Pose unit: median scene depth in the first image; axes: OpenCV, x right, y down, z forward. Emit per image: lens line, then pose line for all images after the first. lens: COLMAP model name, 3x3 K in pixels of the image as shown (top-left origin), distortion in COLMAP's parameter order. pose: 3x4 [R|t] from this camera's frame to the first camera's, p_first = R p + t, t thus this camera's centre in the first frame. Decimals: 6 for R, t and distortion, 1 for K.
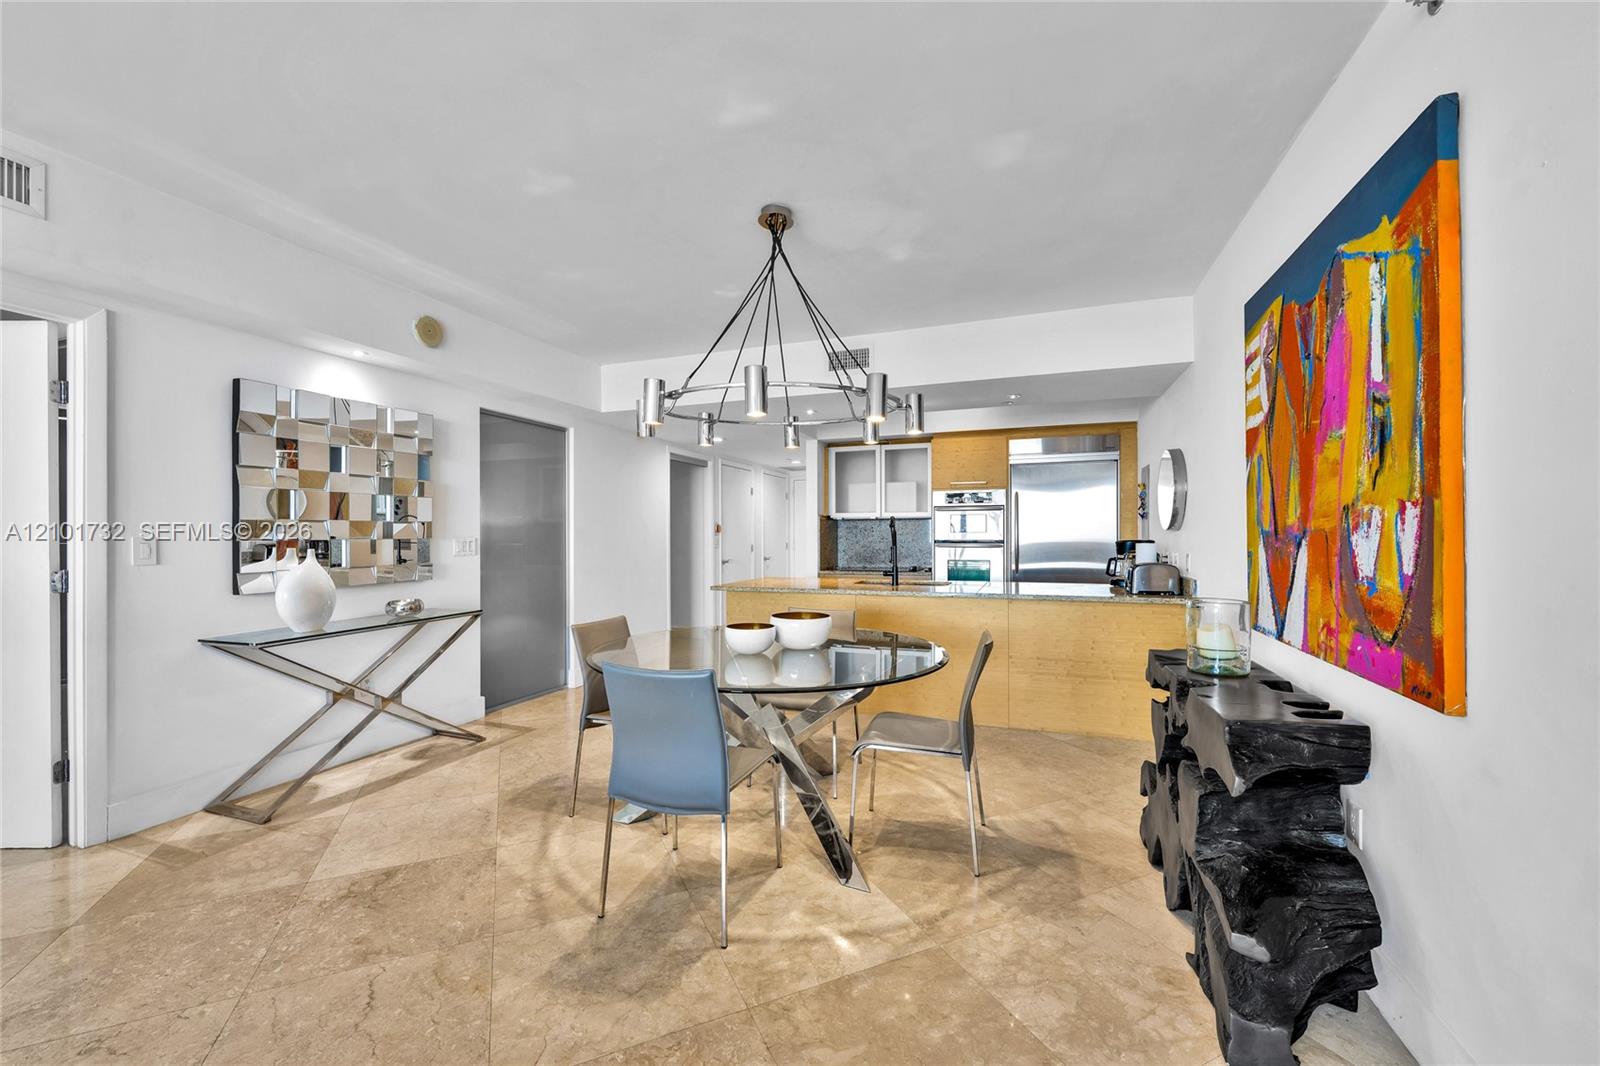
lens RADIAL K [[633.4, 0, 797.8], [0, 633.4, 536.6], [0, 0, 1]] dist [-0.002050, 0.000209]
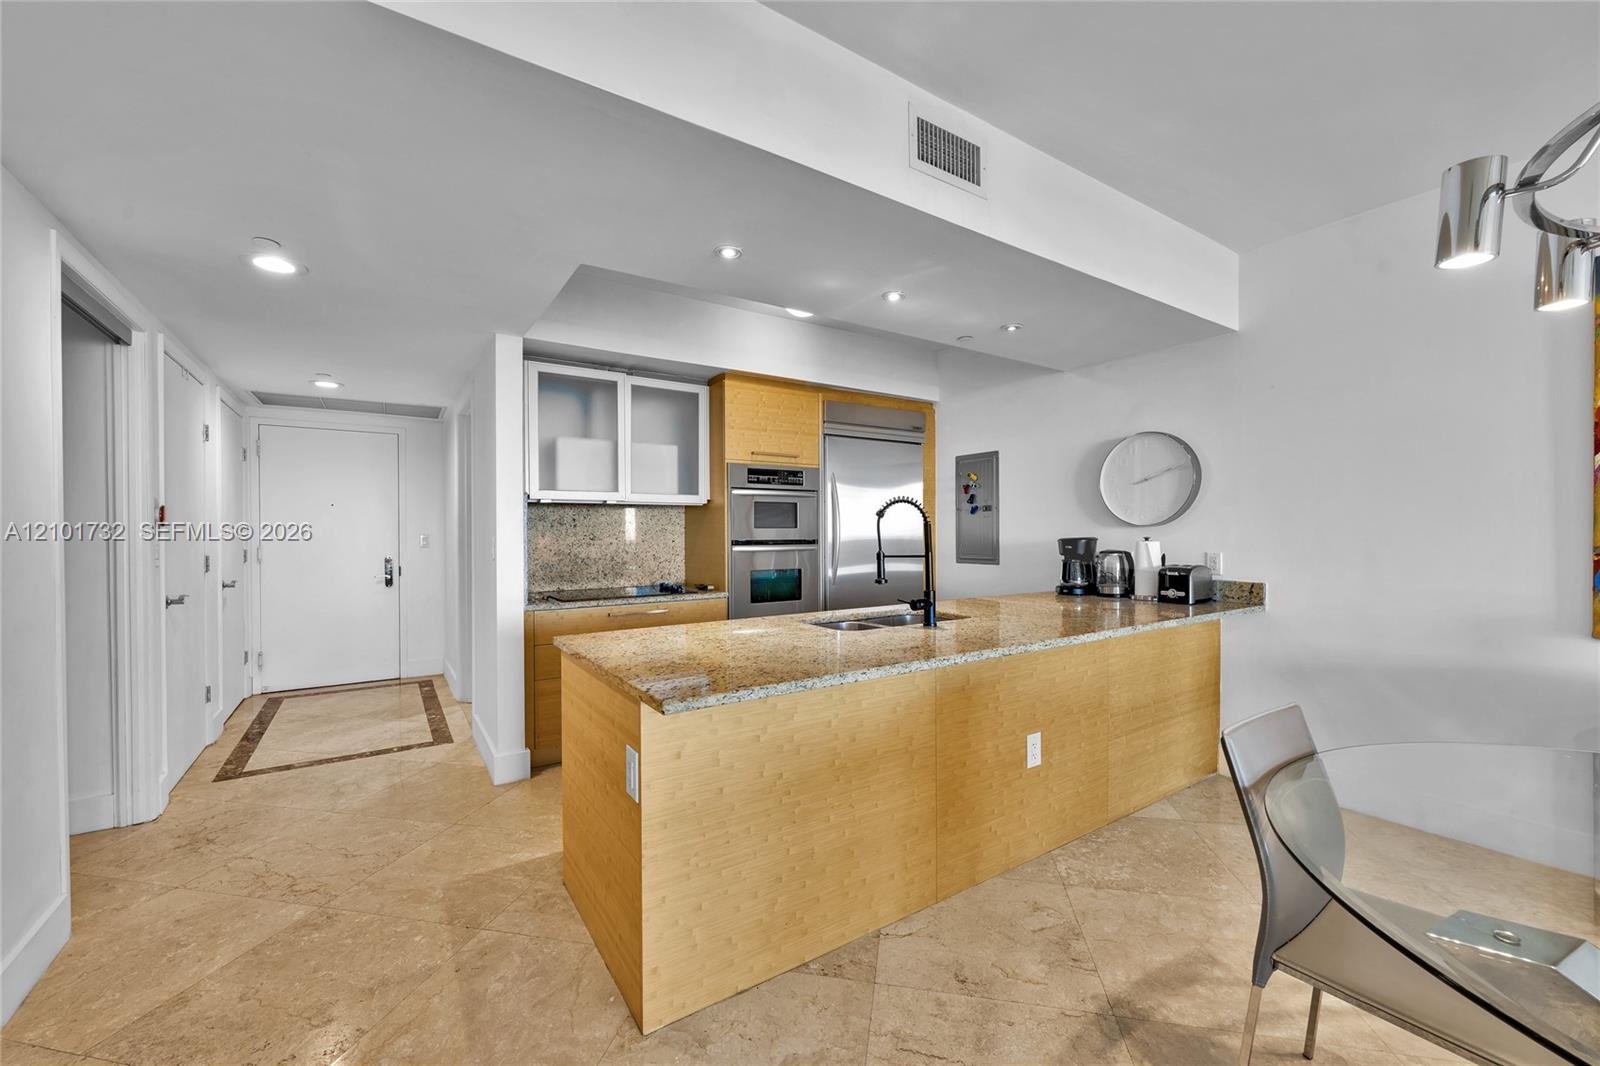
lens RADIAL K [[633.4, 0, 797.8], [0, 633.4, 536.6], [0, 0, 1]] dist [-0.002050, 0.000209]
pose [[0.590816, -0.005257, 0.806789, -0.771519], [0.004314, 0.999985, 0.003357, -0.001100], [-0.806795, 0.001497, 0.590830, 1.747023]]
